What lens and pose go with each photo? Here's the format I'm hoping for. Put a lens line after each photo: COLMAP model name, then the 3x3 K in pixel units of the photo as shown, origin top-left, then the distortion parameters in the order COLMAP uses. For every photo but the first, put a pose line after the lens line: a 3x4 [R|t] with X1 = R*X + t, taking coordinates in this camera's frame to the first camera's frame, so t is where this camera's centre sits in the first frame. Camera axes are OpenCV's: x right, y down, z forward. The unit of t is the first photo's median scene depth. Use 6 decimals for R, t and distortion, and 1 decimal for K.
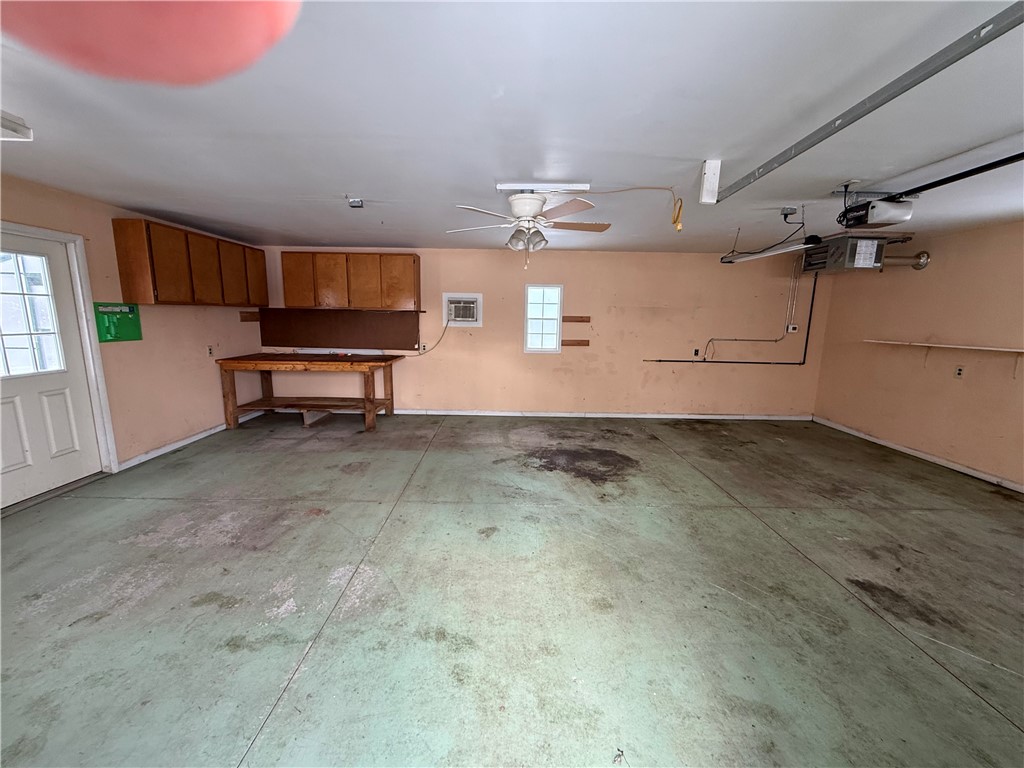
lens RADIAL K [[408.5, 0, 509.5], [0, 408.5, 384.9], [0, 0, 1]] dist [0.001137, 0.000090]
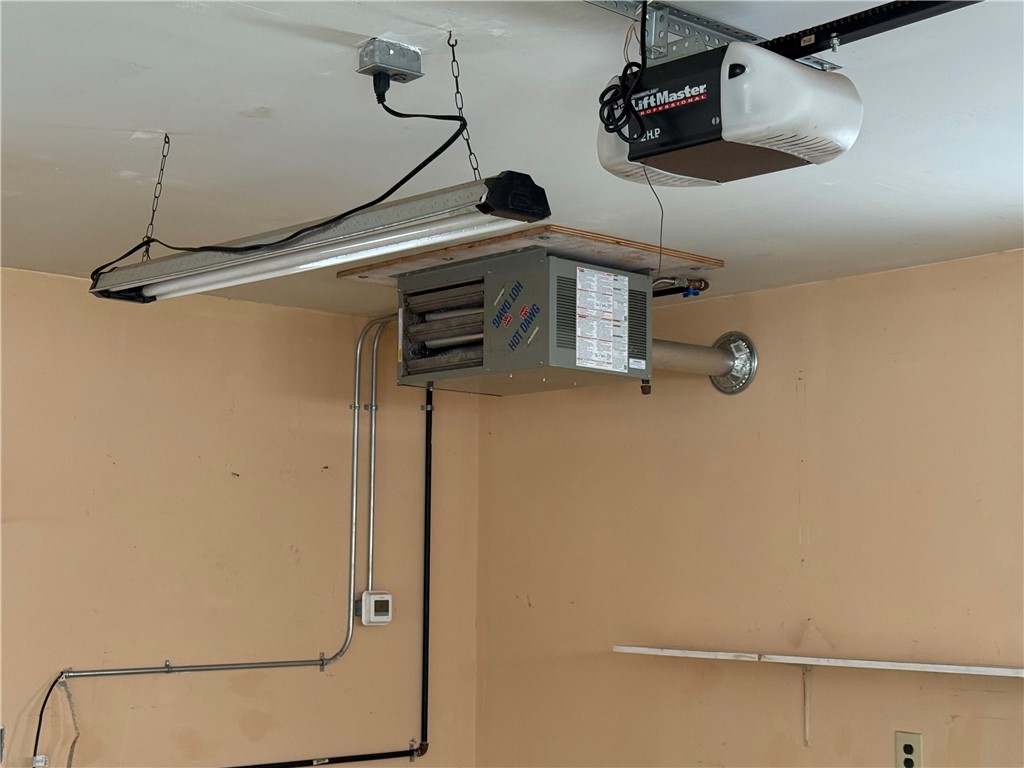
lens RADIAL K [[1577.2, 0, 511.9], [0, 1577.2, 384.1], [0, 0, 1]] dist [0.164644, 0.000000]
pose [[0.742473, 0.062959, 0.666911, 0.157339], [0.118370, 0.967576, -0.223126, -0.062860], [-0.659335, 0.244607, 0.710947, 0.329705]]
